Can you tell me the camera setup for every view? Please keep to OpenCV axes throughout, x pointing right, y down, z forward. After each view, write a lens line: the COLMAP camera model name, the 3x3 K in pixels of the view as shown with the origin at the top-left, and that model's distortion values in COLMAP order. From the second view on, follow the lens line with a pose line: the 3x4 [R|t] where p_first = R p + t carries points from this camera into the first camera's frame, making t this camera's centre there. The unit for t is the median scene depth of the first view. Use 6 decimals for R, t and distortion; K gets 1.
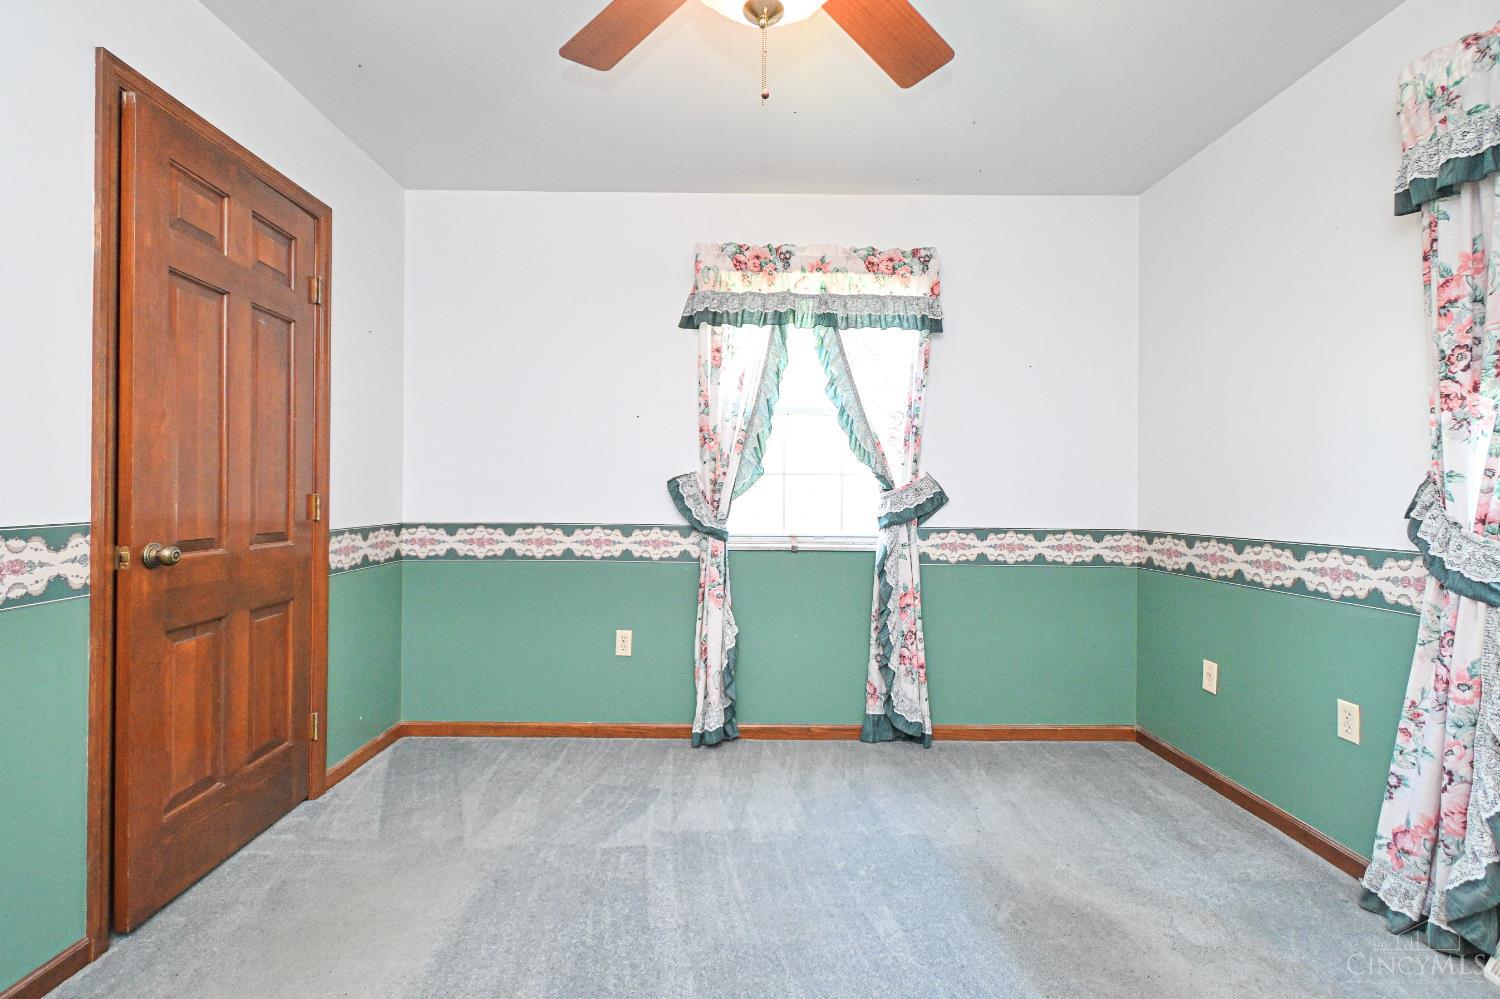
lens RADIAL K [[677.8, 0, 748.5], [0, 677.8, 495.0], [0, 0, 1]] dist [0.000144, -0.001340]
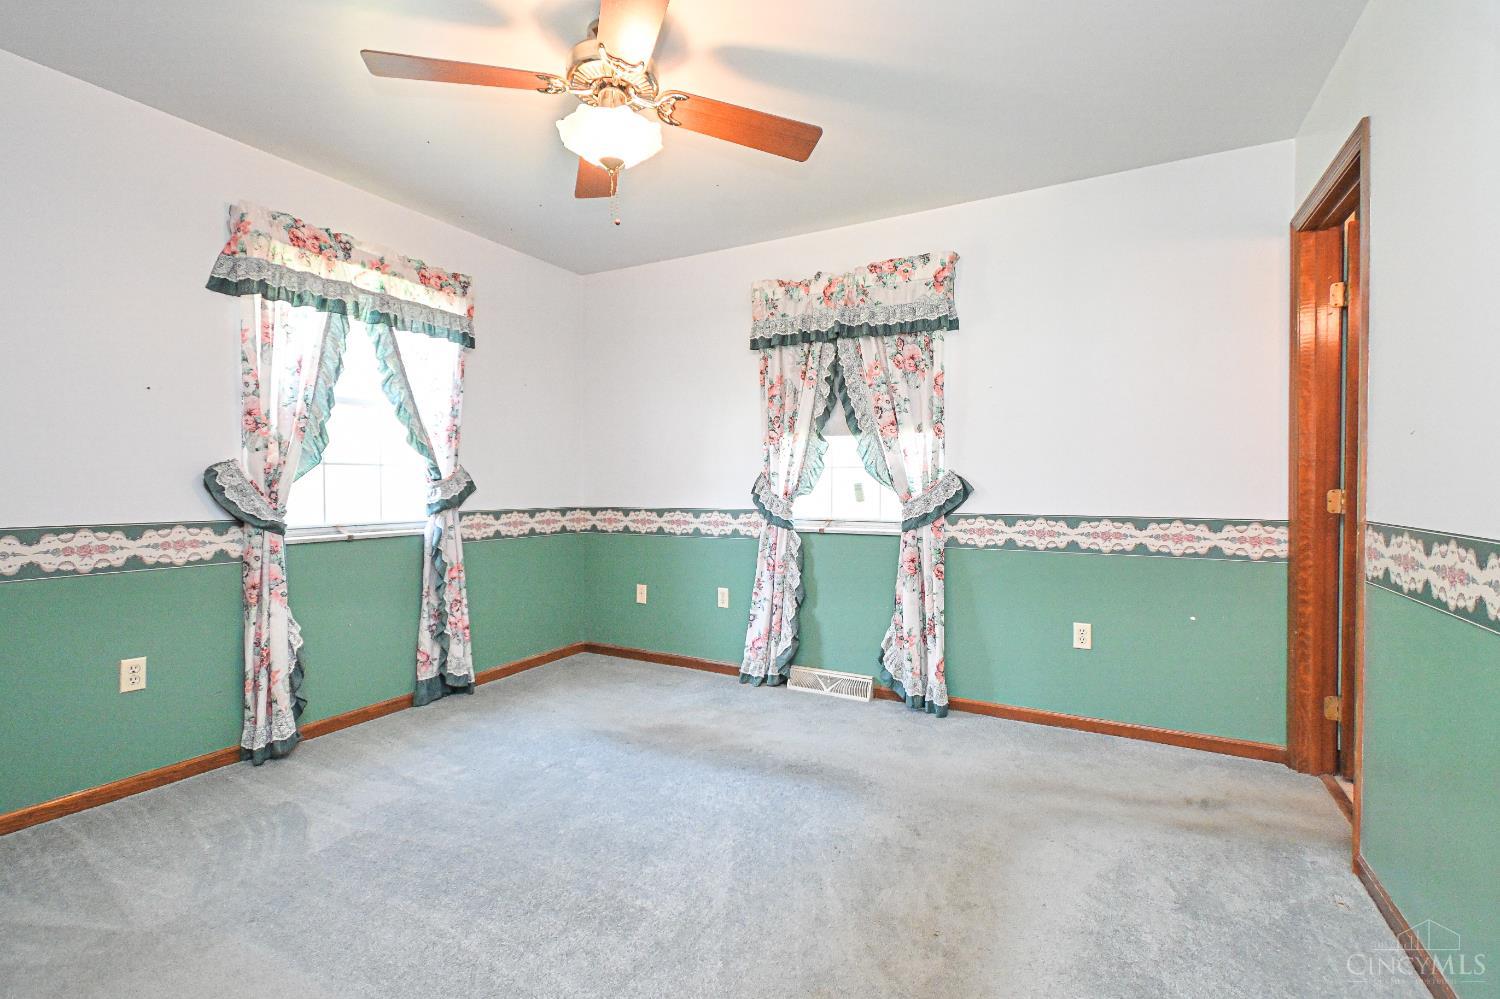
lens RADIAL K [[664.7, 0, 736.3], [0, 664.7, 493.8], [0, 0, 1]] dist [0.006863, -0.000120]
pose [[0.495347, -0.020030, 0.868464, -0.521973], [0.003717, 0.999774, 0.020938, -0.005481], [-0.868687, -0.007143, 0.495310, 0.008933]]
